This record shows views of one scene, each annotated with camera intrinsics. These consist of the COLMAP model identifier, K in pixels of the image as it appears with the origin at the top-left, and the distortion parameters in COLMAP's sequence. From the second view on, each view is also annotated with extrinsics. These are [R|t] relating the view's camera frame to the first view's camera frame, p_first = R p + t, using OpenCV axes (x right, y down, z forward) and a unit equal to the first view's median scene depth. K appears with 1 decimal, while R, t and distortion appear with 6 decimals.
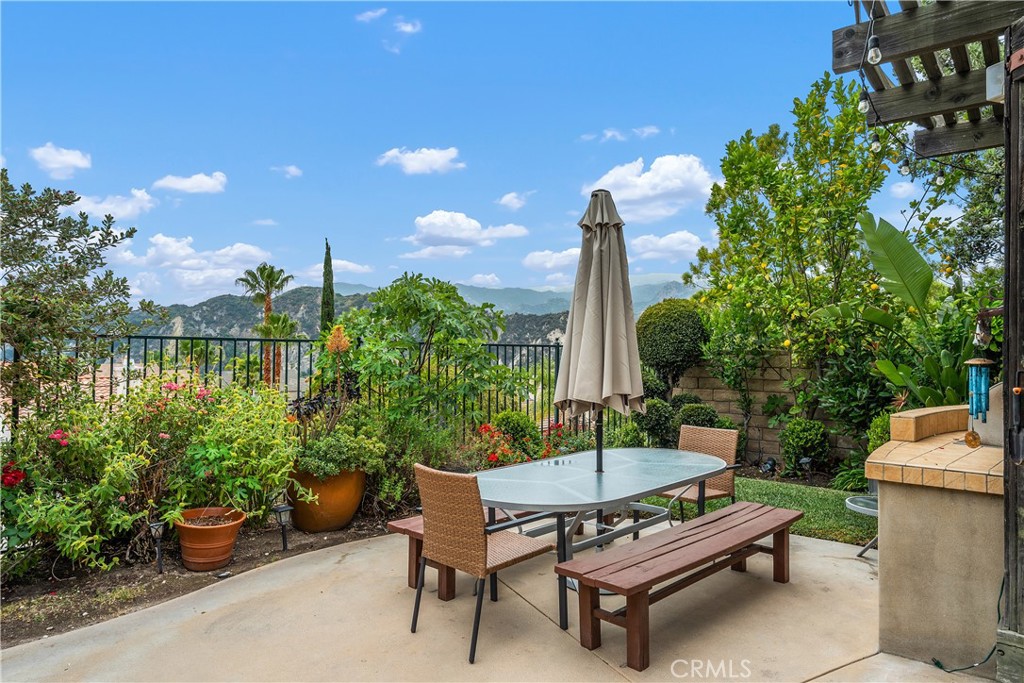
lens RADIAL K [[649.2, 0, 511.9], [0, 649.2, 340.7], [0, 0, 1]] dist [0.001453, 0.000374]
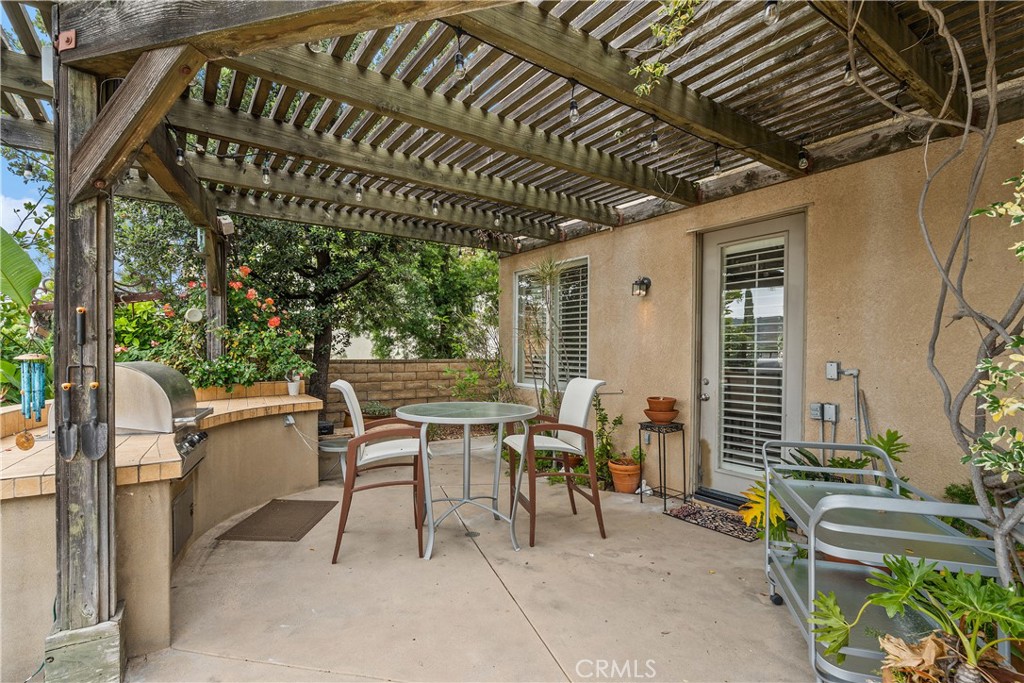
lens RADIAL K [[468.7, 0, 511.1], [0, 468.7, 345.6], [0, 0, 1]] dist [-0.002291, 0.001606]
pose [[0.255619, -0.001005, 0.966777, 0.251593], [-0.009952, 0.999944, 0.003671, 0.006400], [-0.966726, -0.010560, 0.255595, 0.165999]]
